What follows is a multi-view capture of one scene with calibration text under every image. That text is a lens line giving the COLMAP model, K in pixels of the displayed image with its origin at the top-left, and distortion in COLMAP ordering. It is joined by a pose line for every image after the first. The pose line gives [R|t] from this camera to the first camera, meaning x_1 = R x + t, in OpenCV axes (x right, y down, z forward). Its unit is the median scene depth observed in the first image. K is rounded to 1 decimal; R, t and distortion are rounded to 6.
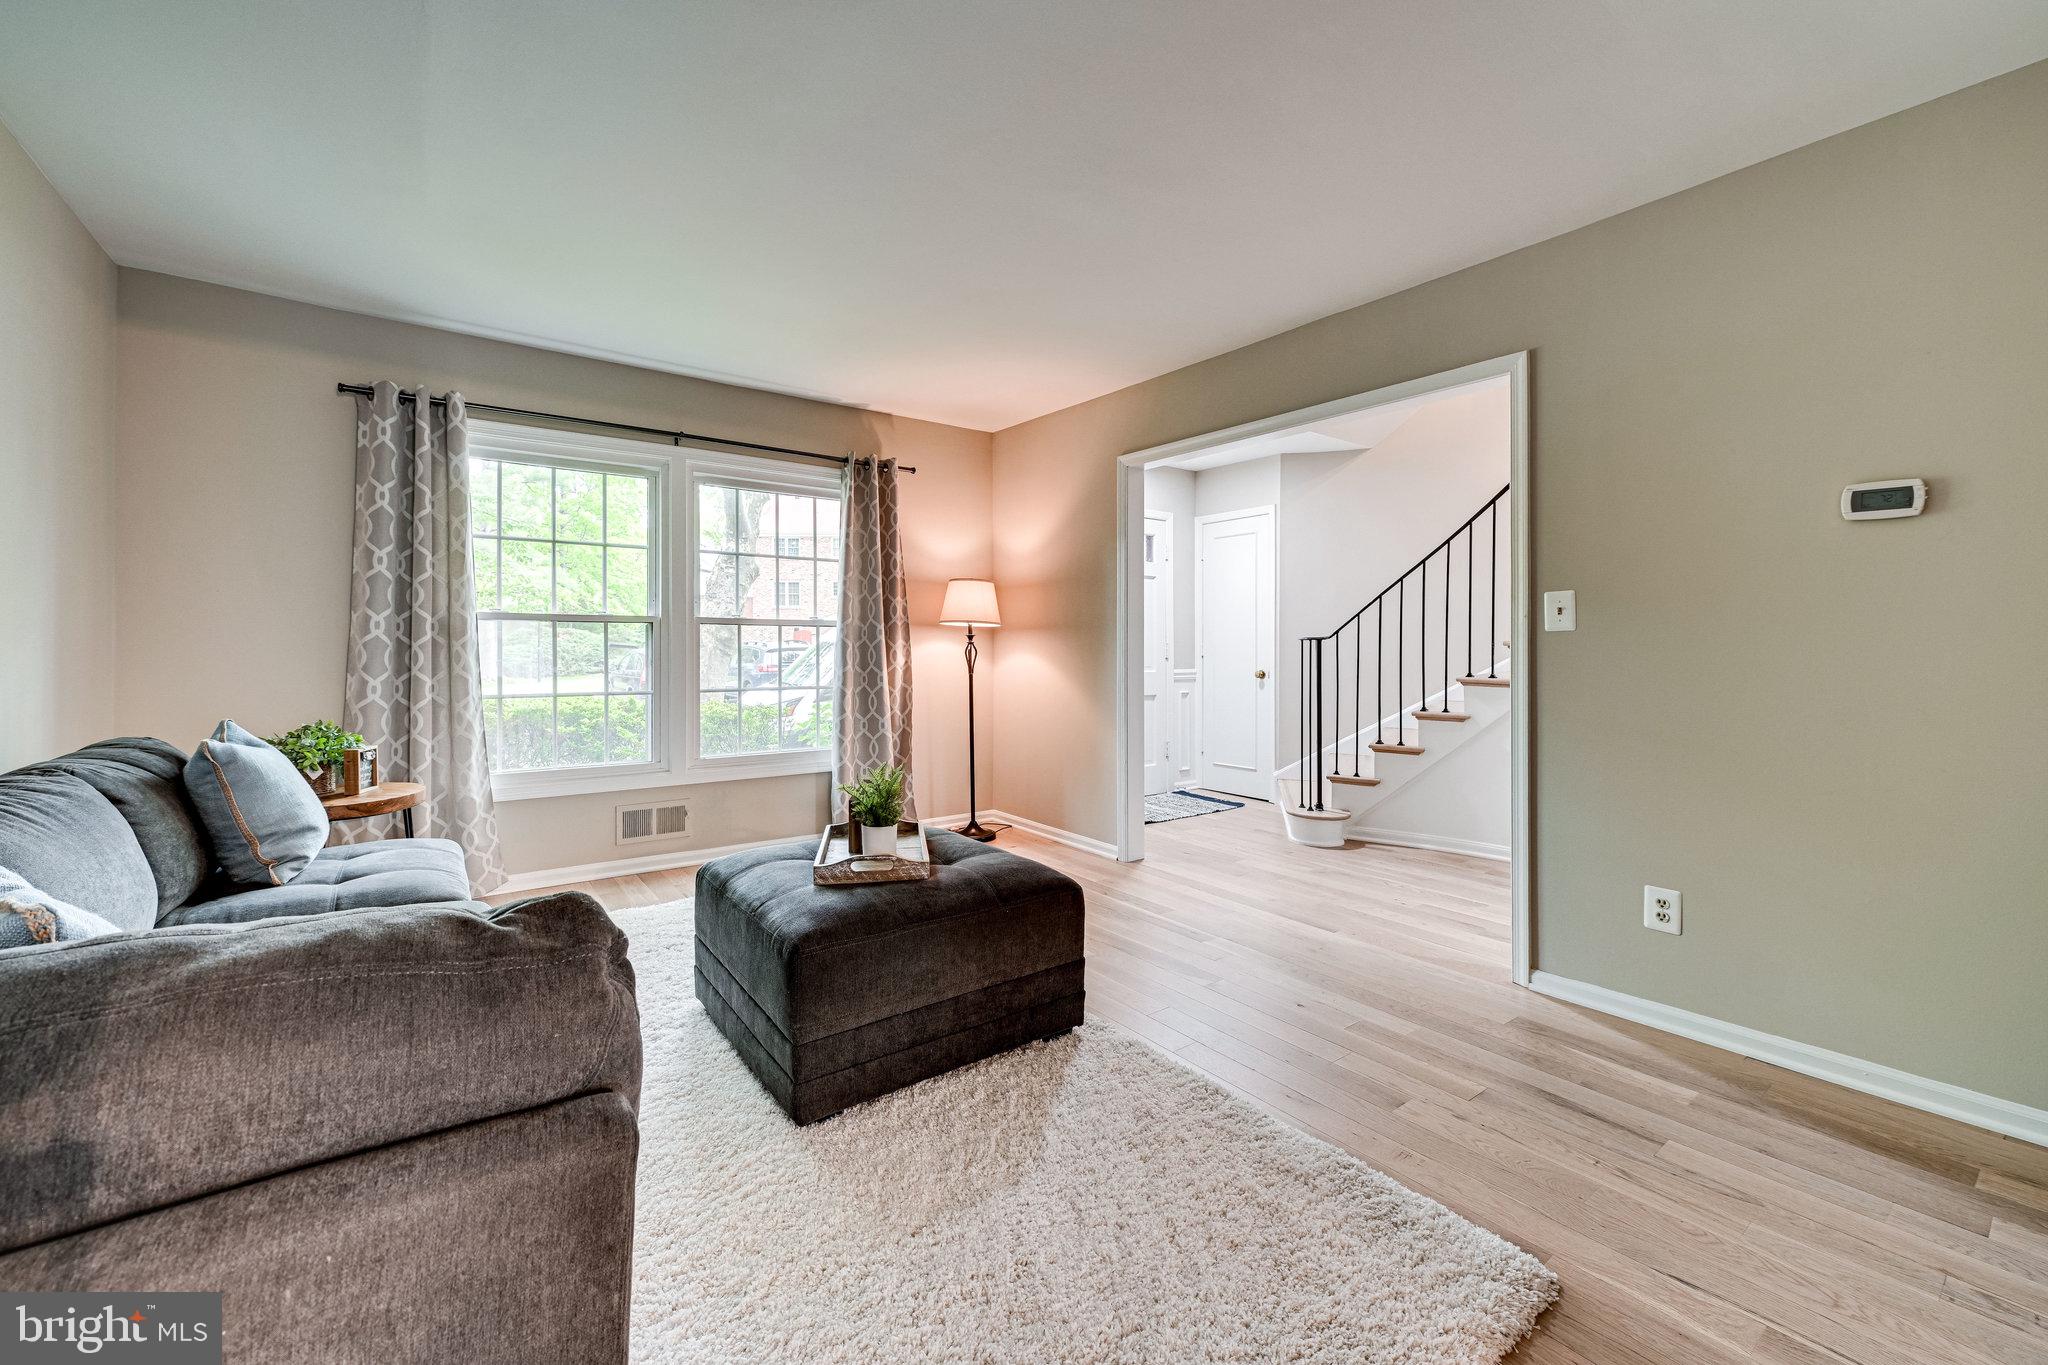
lens RADIAL K [[824.6, 0, 1022.5], [0, 824.6, 666.1], [0, 0, 1]] dist [-0.008399, -0.000304]
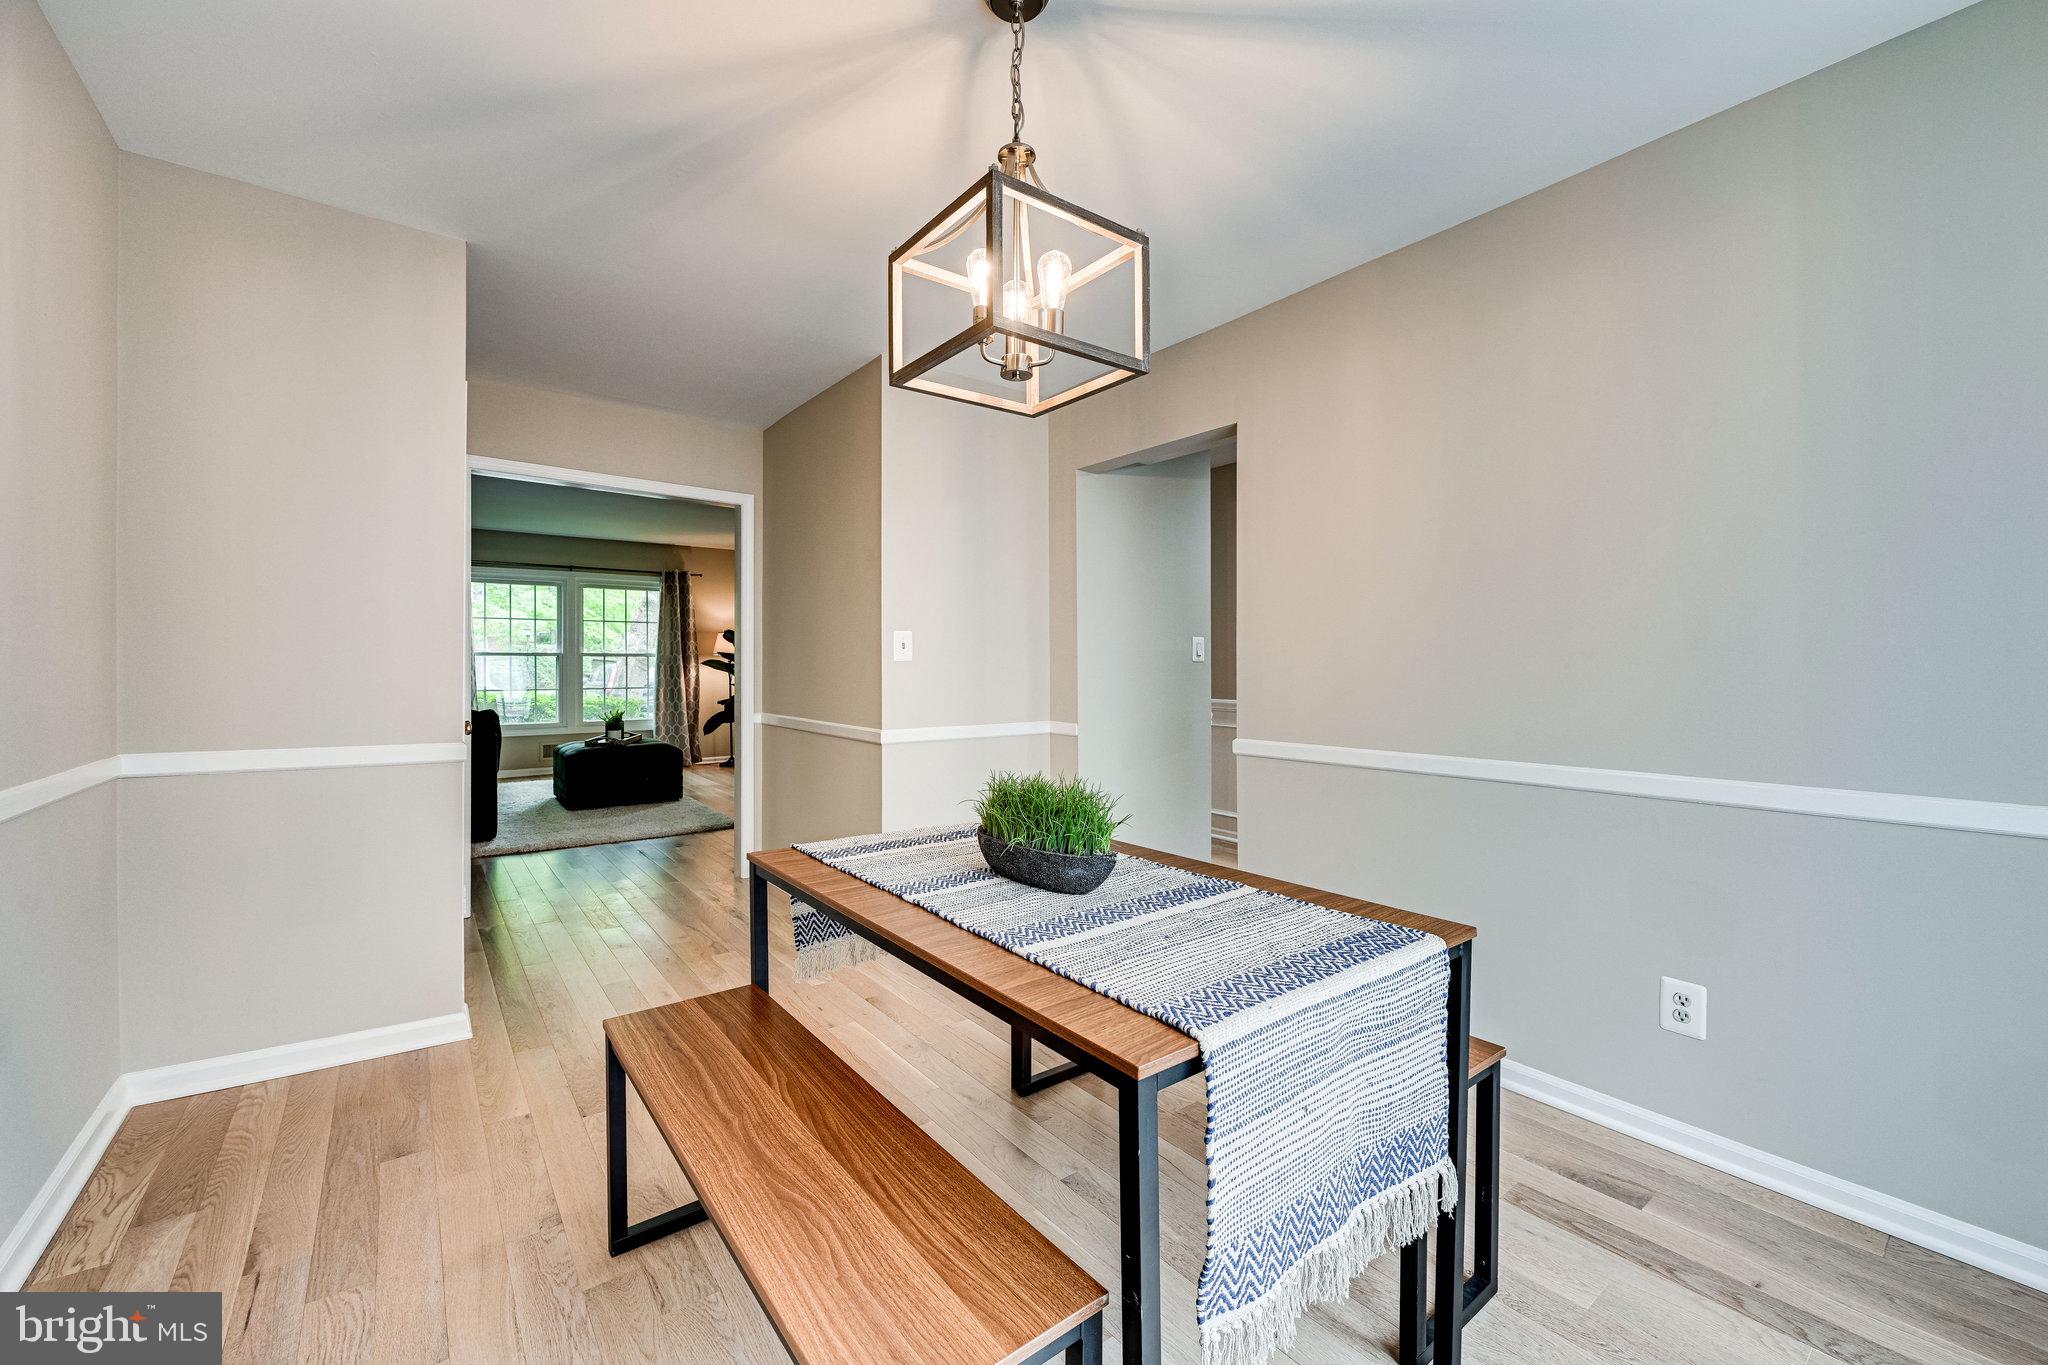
lens RADIAL K [[824.6, 0, 1022.5], [0, 824.6, 666.1], [0, 0, 1]] dist [-0.008399, -0.000304]
pose [[0.999958, -0.007954, 0.004627, 0.649768], [0.008051, 0.999740, -0.021334, 0.024326], [-0.004456, 0.021371, 0.999762, -0.986733]]
